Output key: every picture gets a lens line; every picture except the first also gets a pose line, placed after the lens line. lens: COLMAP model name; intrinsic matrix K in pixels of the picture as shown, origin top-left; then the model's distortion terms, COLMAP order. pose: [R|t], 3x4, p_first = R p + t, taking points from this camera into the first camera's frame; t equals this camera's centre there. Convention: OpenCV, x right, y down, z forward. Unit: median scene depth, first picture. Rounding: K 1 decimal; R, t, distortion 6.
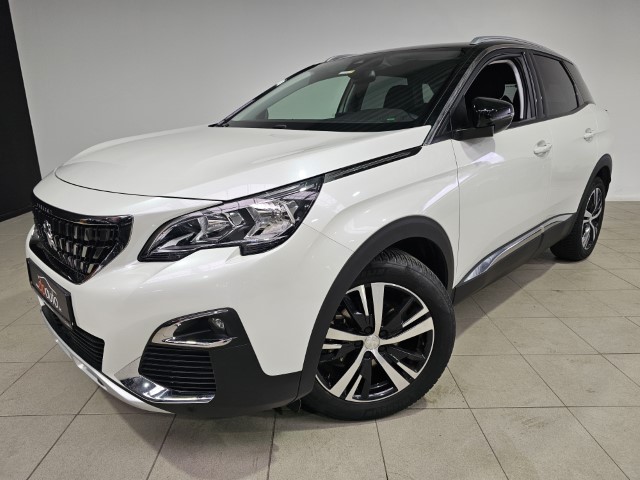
lens RADIAL K [[434.8, 0, 323.0], [0, 434.8, 238.3], [0, 0, 1]] dist [0.046789, -0.037182]
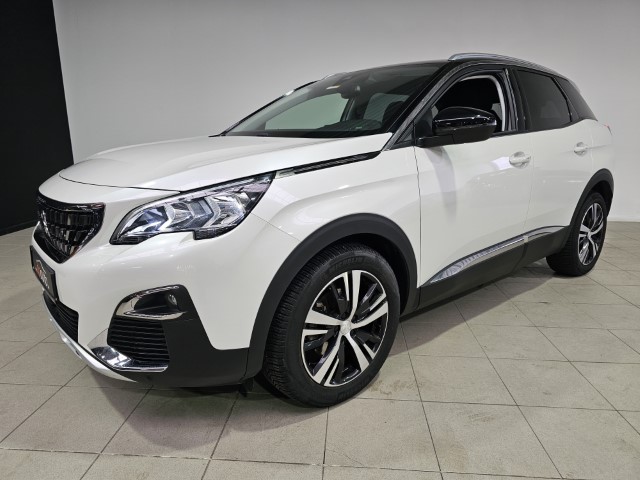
lens RADIAL K [[434.8, 0, 318.0], [0, 434.8, 236.9], [0, 0, 1]] dist [0.046789, -0.037182]
pose [[0.995788, 0.027620, -0.087426, 0.165245], [-0.031780, 0.998410, -0.046556, 0.053201], [0.086001, 0.049138, 0.995083, -0.071013]]
